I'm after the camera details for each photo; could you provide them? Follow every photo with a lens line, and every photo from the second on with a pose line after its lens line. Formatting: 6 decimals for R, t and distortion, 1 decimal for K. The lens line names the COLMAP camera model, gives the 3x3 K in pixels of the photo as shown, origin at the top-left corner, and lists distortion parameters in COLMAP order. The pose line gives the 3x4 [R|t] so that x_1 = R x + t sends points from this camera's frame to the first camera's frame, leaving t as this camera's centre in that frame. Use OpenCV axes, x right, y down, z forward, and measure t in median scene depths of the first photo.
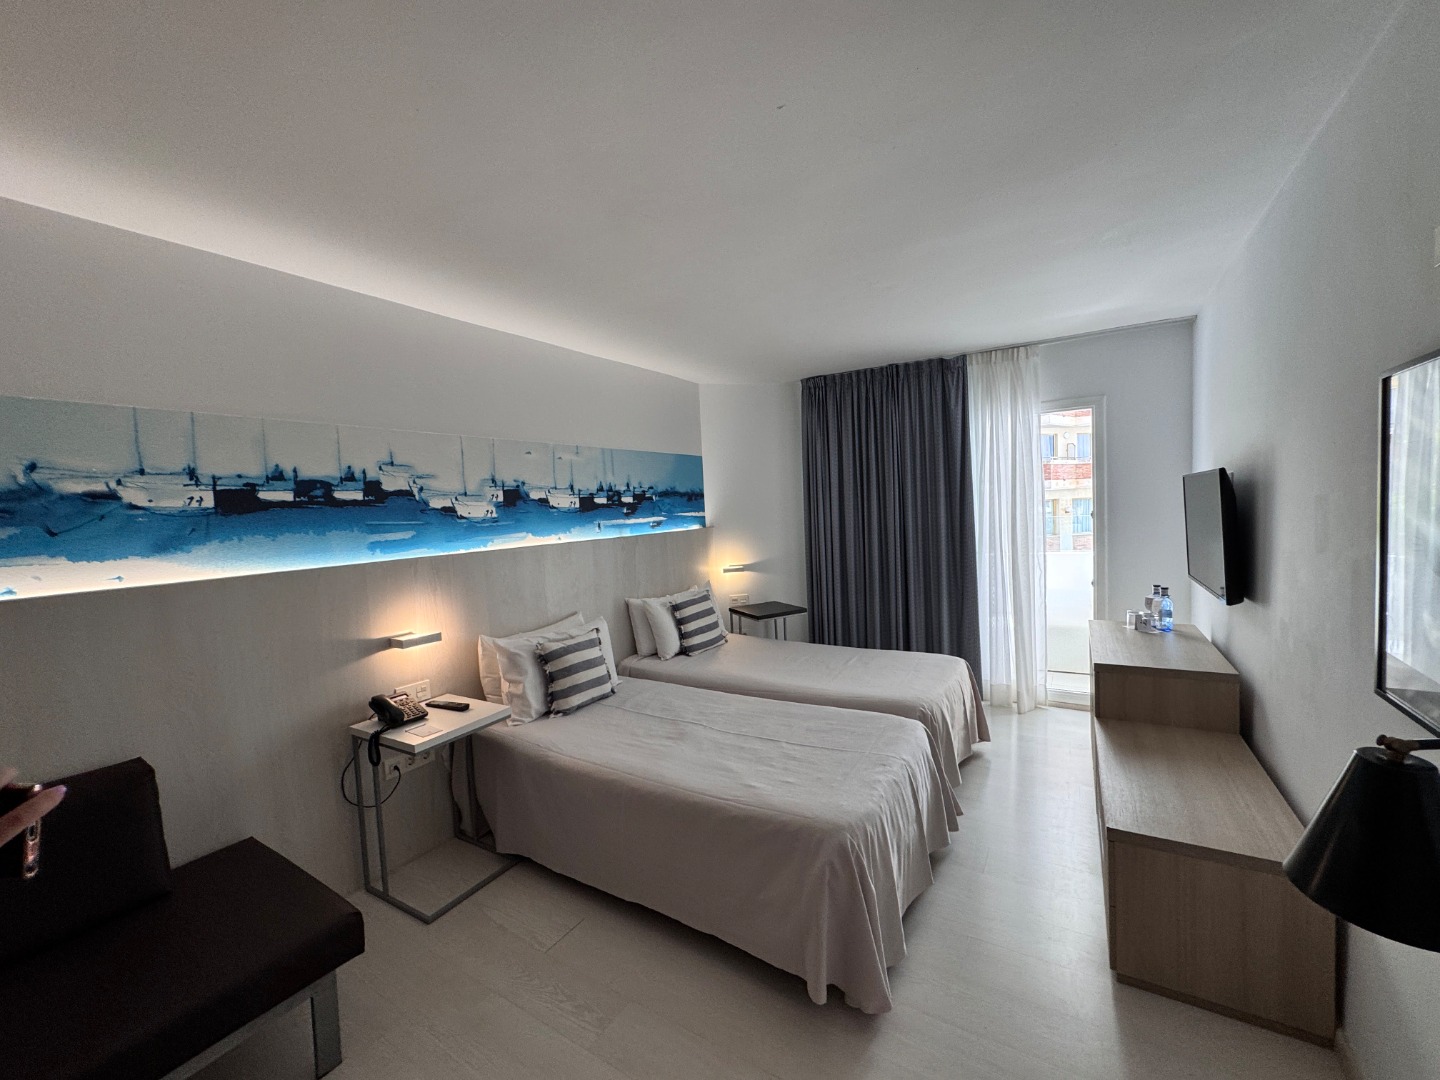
lens RADIAL K [[572.7, 0, 727.5], [0, 572.7, 532.5], [0, 0, 1]] dist [0.001053, -0.000096]
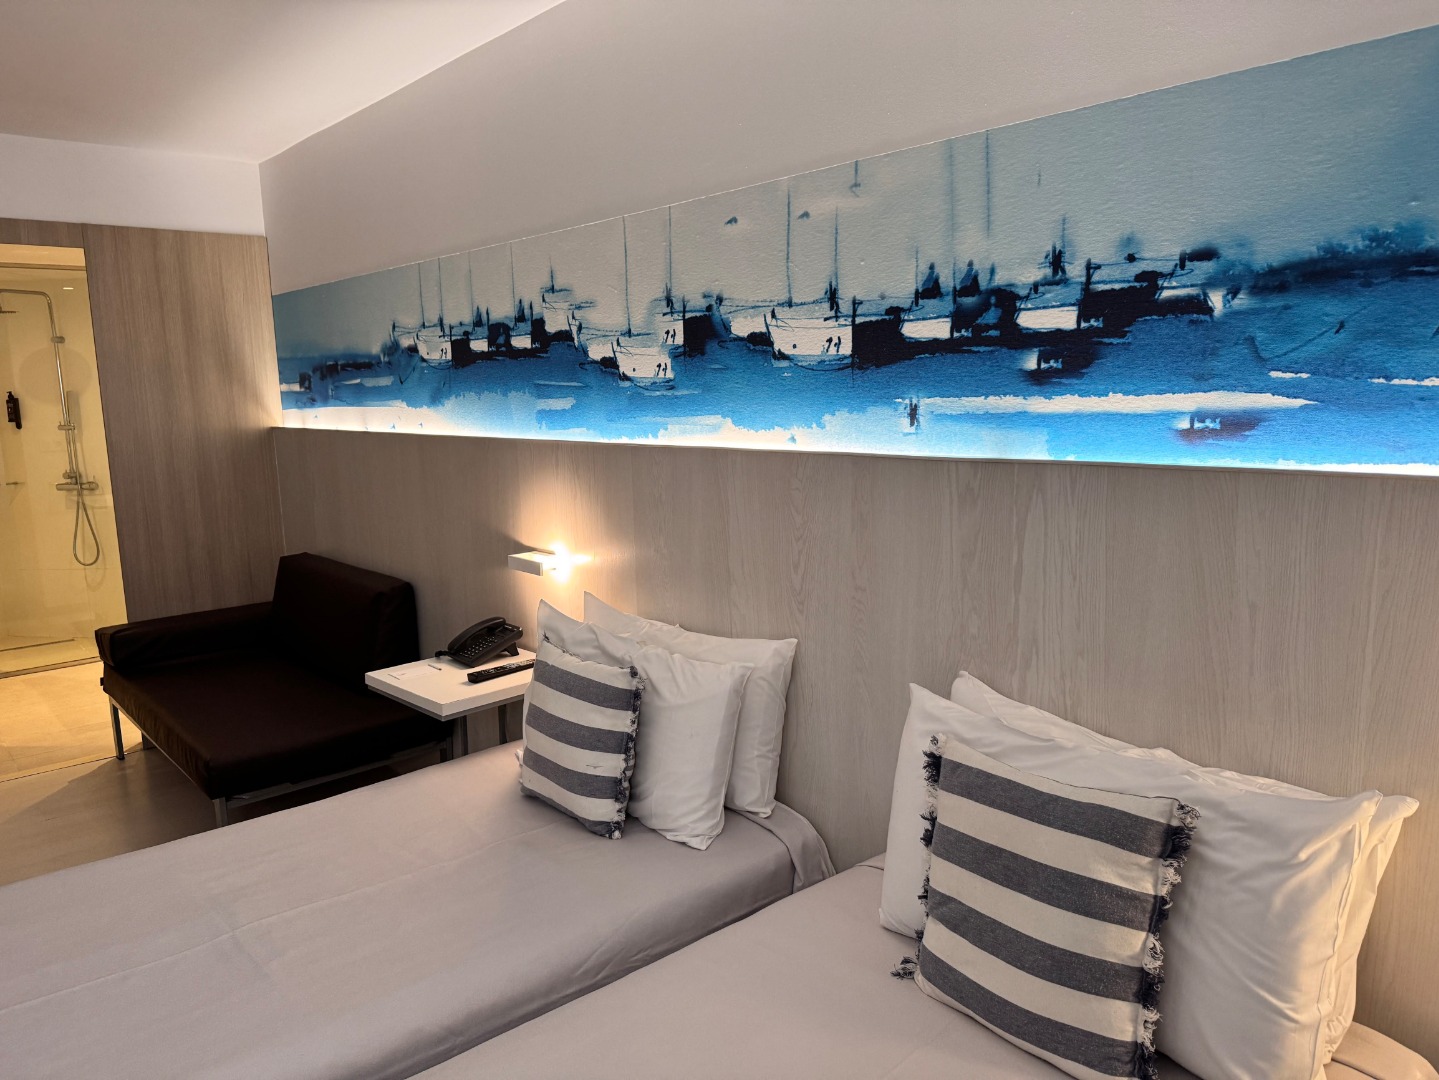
lens RADIAL K [[1020.5, 0, 719.5], [0, 1020.5, 540.0], [0, 0, 1]] dist [0.166844, -0.335203]
pose [[-0.295019, 0.193960, -0.935598, 0.421148], [-0.007206, 0.978700, 0.205168, -0.071236], [0.955464, 0.067270, -0.287337, 1.300519]]
